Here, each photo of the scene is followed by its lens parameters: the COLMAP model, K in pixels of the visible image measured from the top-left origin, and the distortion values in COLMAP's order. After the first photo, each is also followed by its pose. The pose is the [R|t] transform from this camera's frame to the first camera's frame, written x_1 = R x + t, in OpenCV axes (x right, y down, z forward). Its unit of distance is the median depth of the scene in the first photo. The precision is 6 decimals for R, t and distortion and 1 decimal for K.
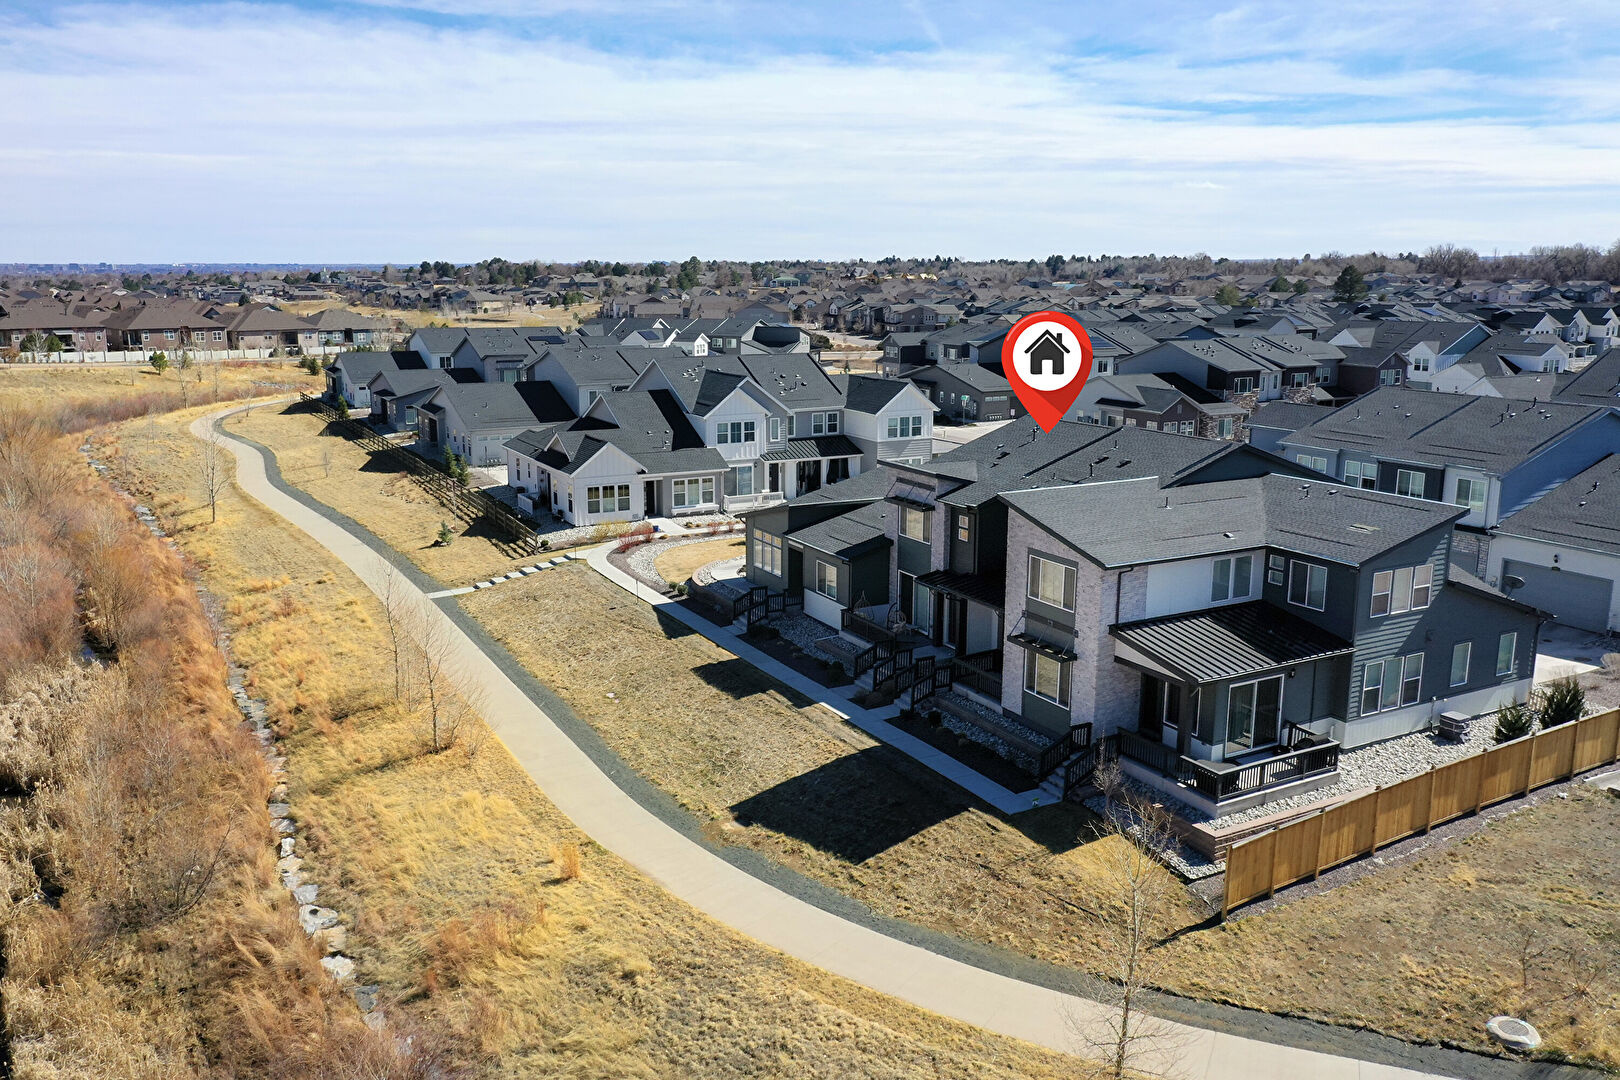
lens RADIAL K [[1271.2, 0, 812.5], [0, 1271.2, 541.6], [0, 0, 1]] dist [-0.011071, 0.012296]
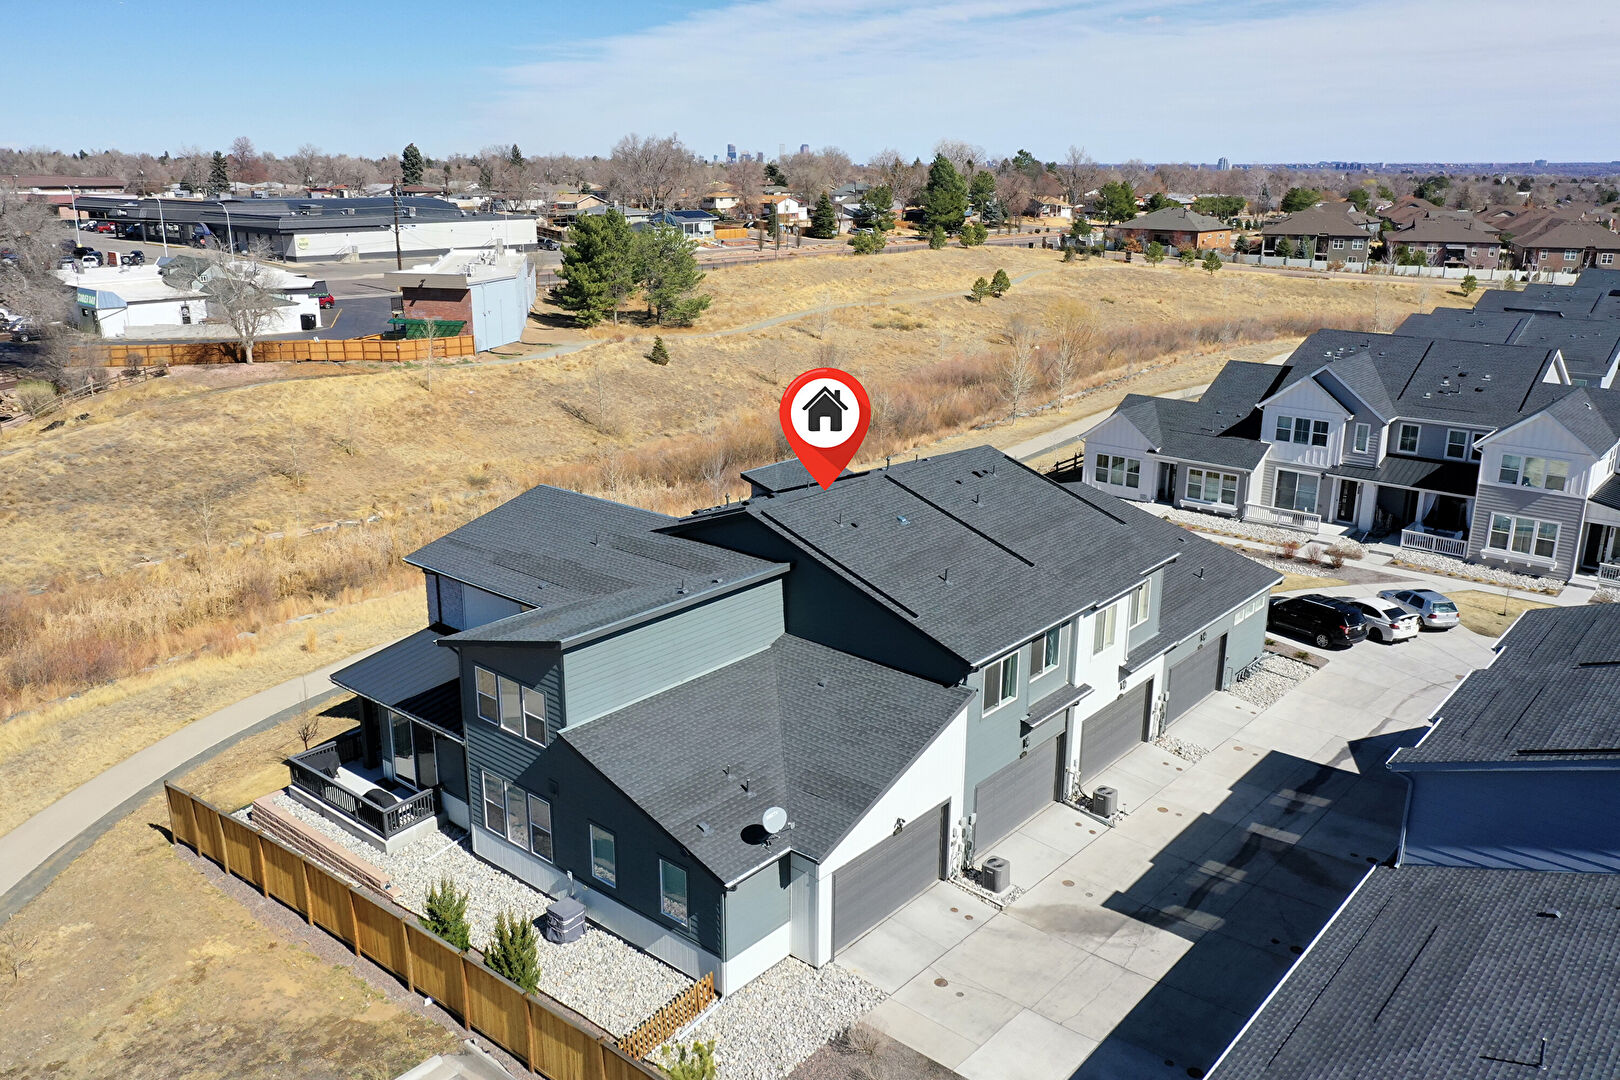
lens RADIAL K [[1271.2, 0, 806.3], [0, 1271.2, 545.3], [0, 0, 1]] dist [-0.011071, 0.012296]
pose [[0.347616, 0.264857, -0.899452, 0.852071], [-0.192995, 0.958946, 0.207788, -0.181484], [0.917560, 0.101360, 0.384461, 0.595988]]
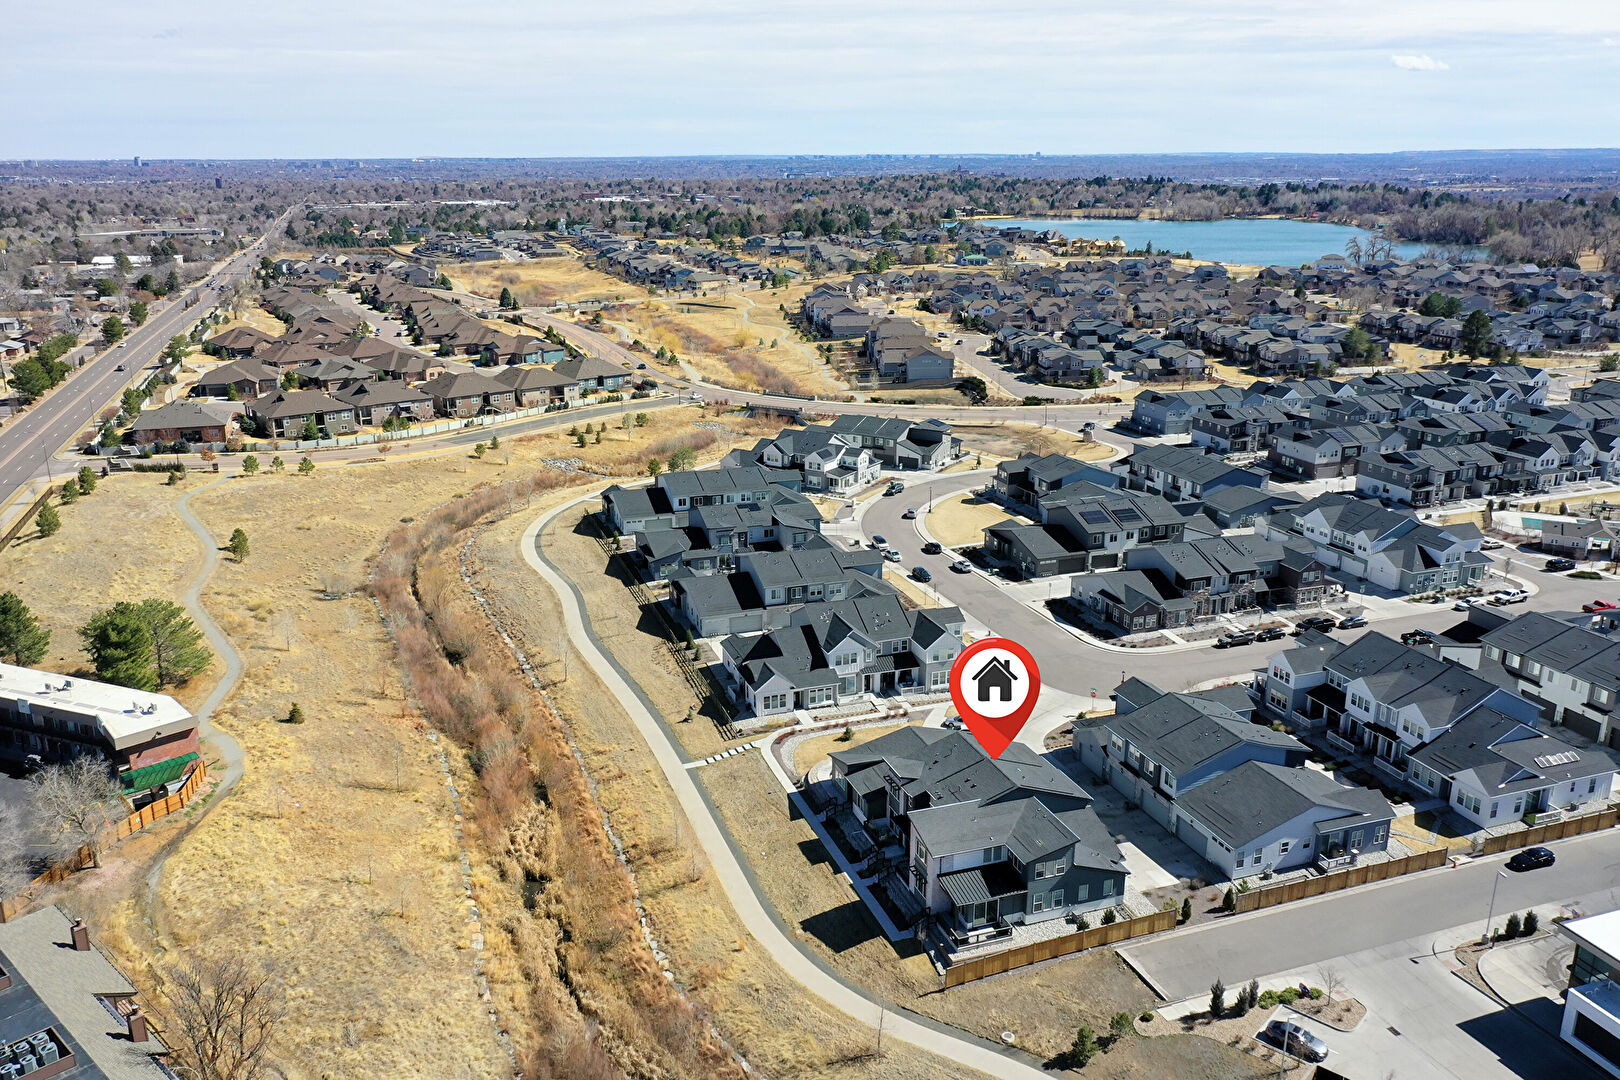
lens RADIAL K [[1271.2, 0, 817.7], [0, 1271.2, 547.4], [0, 0, 1]] dist [-0.011071, 0.012296]
pose [[0.987222, 0.046901, -0.152291, 0.248802], [-0.033493, 0.995429, 0.089443, -0.597636], [0.155790, -0.083199, 0.984280, -1.150225]]
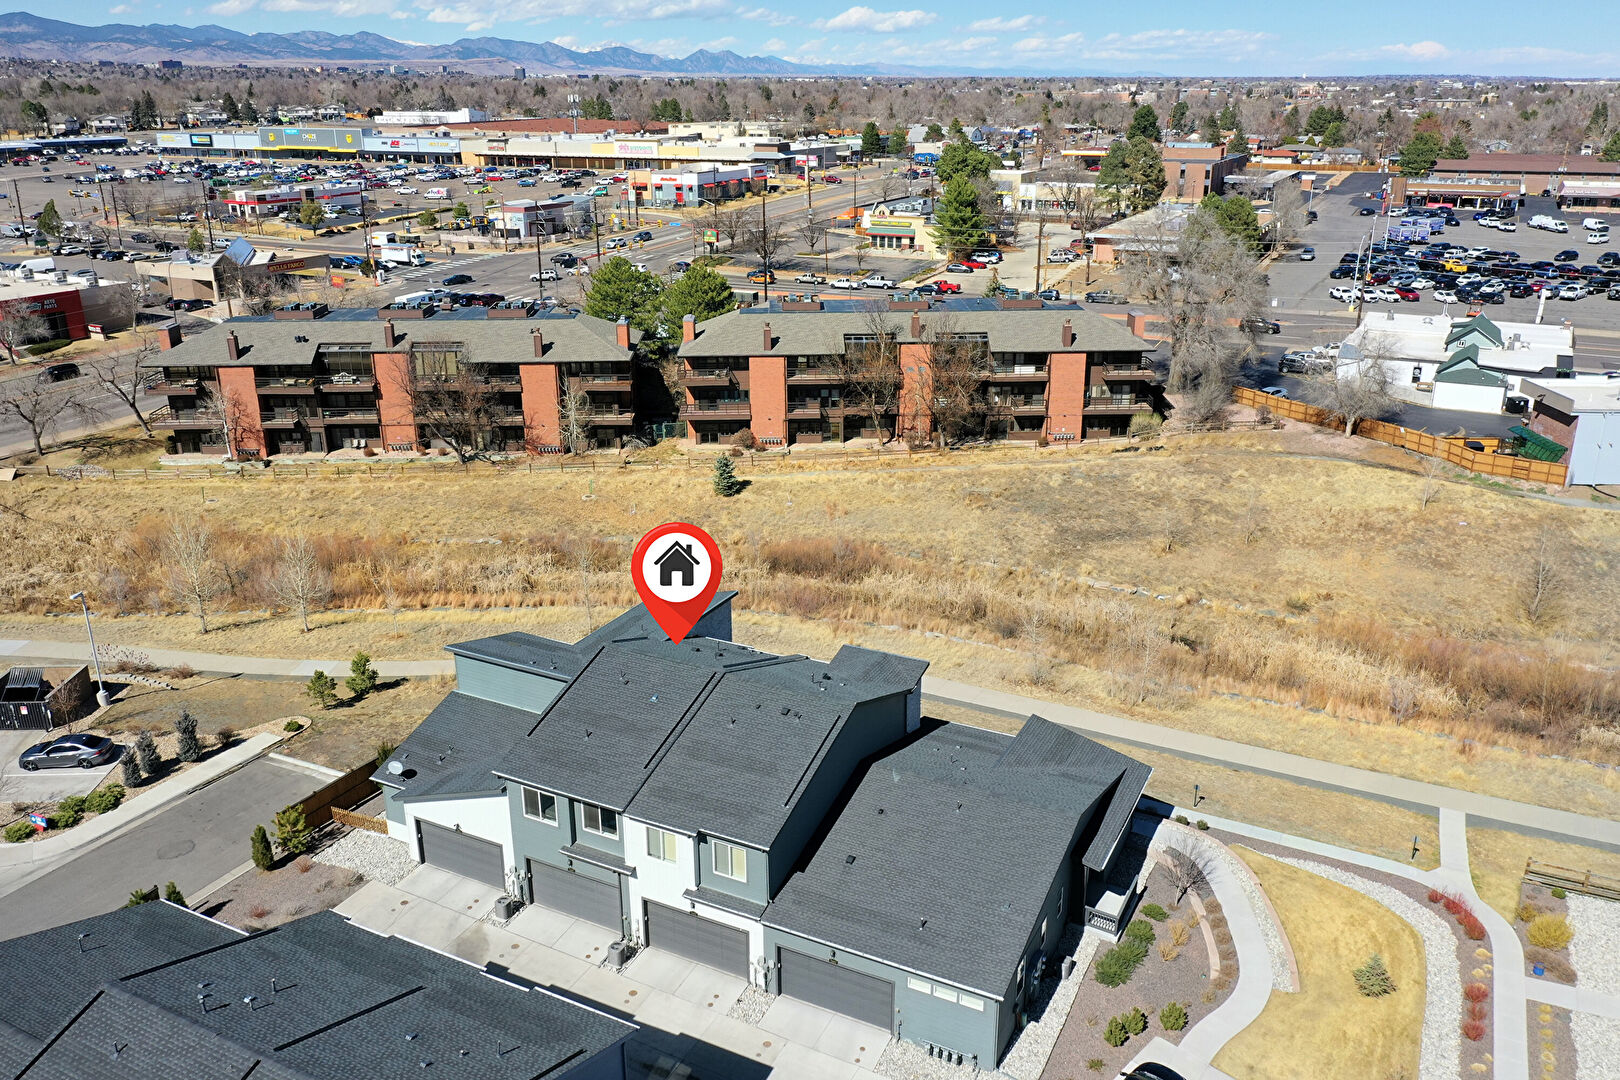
lens RADIAL K [[1271.2, 0, 811.1], [0, 1271.2, 533.7], [0, 0, 1]] dist [-0.011071, 0.012296]
pose [[-0.838751, 0.181060, -0.513530, 0.633912], [-0.107410, 0.869552, 0.482019, -0.630331], [0.533816, 0.459453, -0.709890, 1.556577]]
